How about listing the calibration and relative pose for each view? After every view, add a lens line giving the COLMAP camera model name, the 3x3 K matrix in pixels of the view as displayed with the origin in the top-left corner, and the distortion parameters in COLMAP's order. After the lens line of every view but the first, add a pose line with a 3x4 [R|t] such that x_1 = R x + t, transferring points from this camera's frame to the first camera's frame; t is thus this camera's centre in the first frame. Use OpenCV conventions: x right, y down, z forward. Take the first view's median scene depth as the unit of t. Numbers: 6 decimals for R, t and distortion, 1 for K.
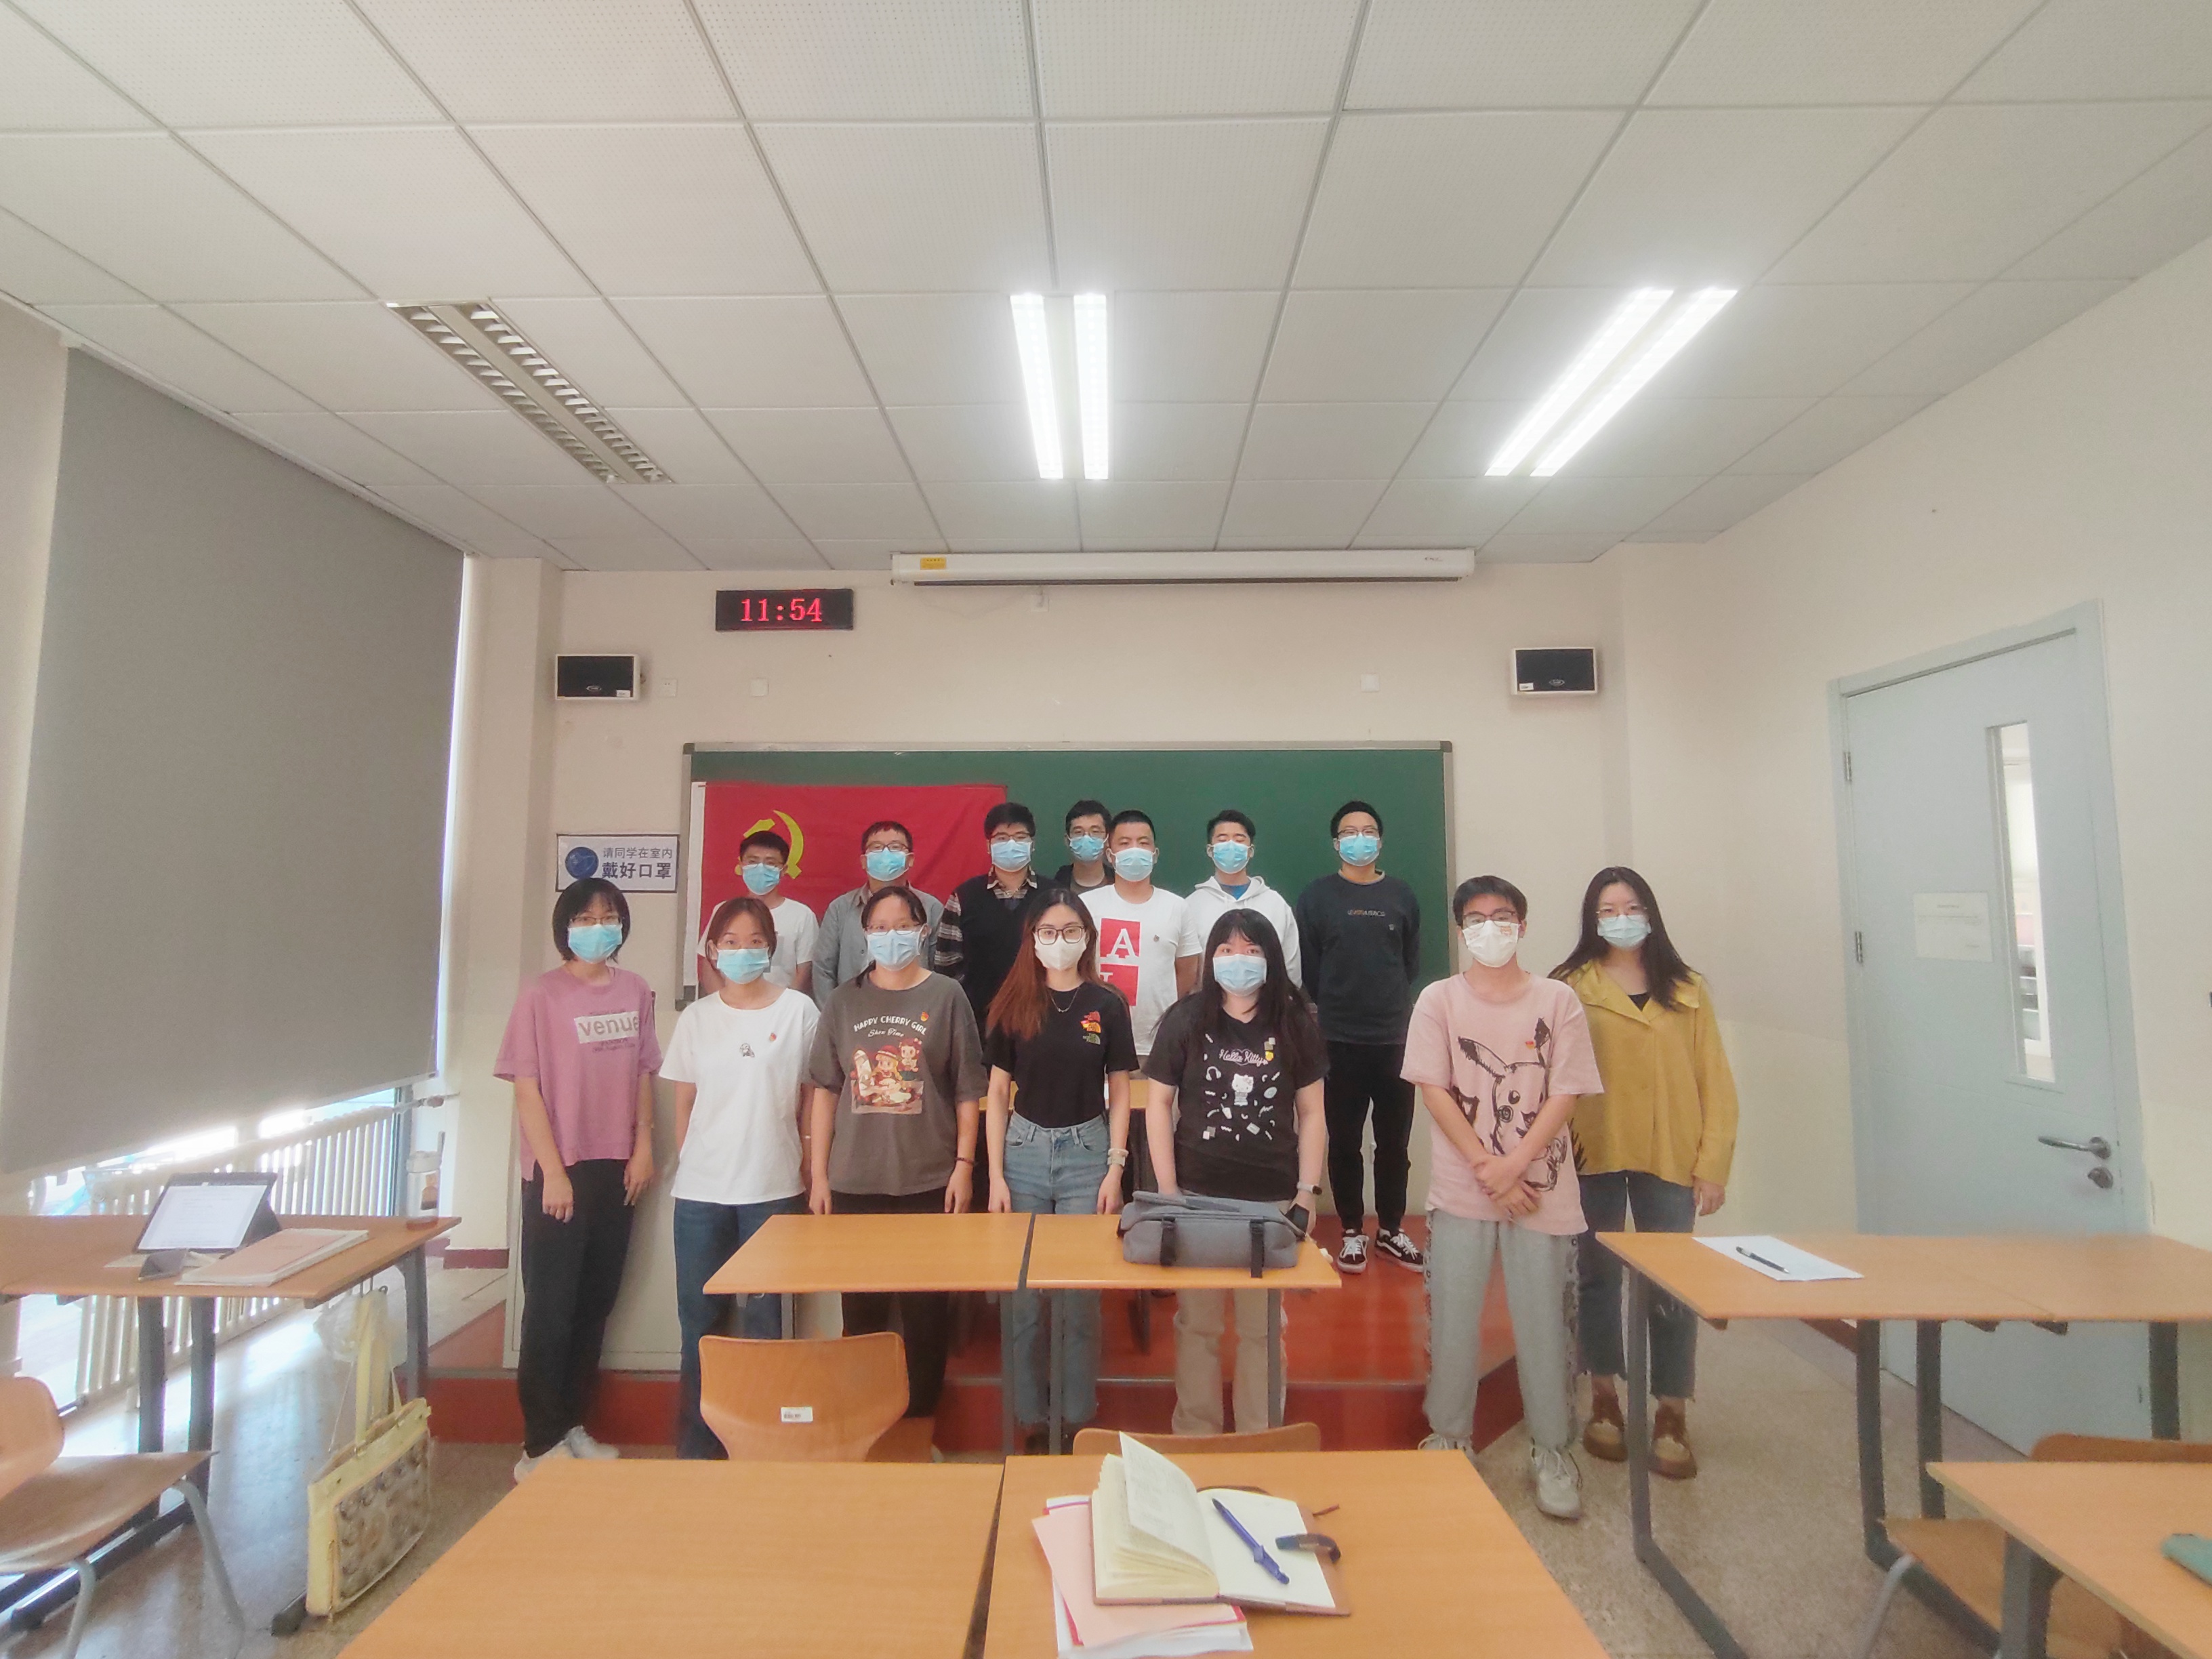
lens RADIAL K [[1021.7, 0, 1110.5], [0, 1021.7, 816.9], [0, 0, 1]] dist [-0.005399, -0.000243]
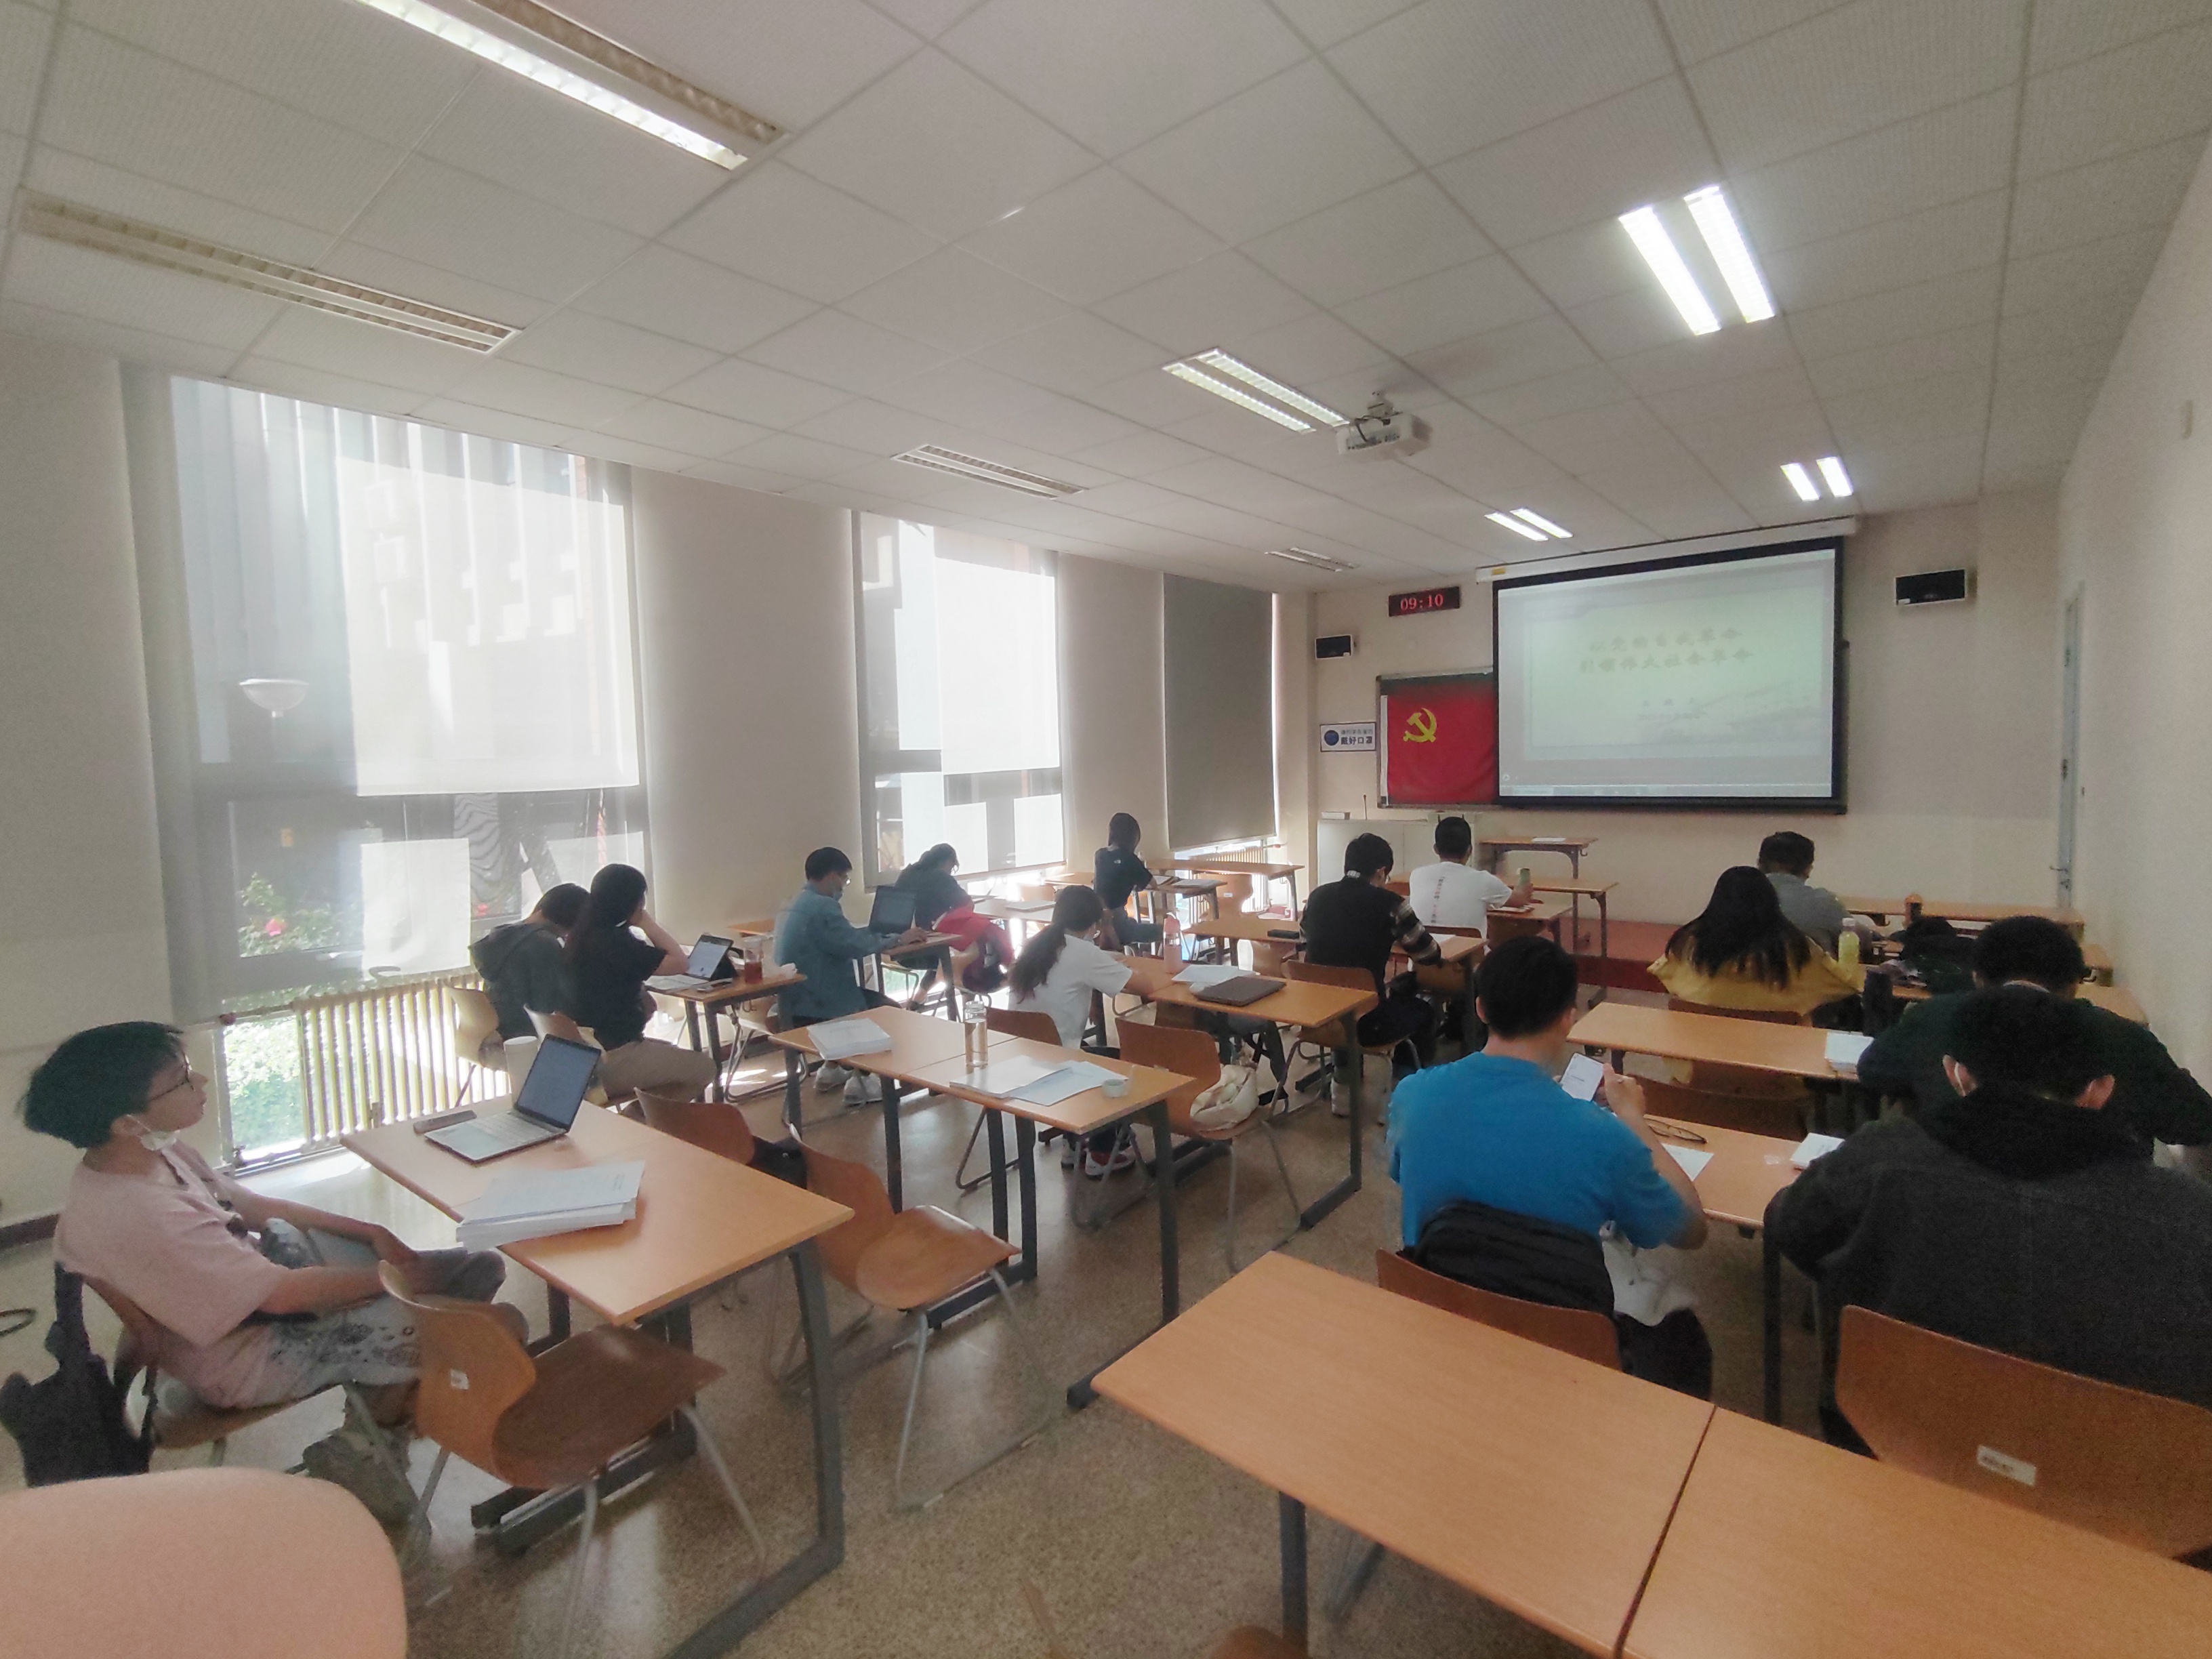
lens RADIAL K [[1021.7, 0, 1103.4], [0, 1021.7, 817.5], [0, 0, 1]] dist [-0.005399, -0.000243]
pose [[0.789852, 0.018095, -0.613030, 0.401183], [0.076856, 0.988765, 0.128209, -0.095510], [0.608462, -0.148381, 0.779587, -0.948596]]
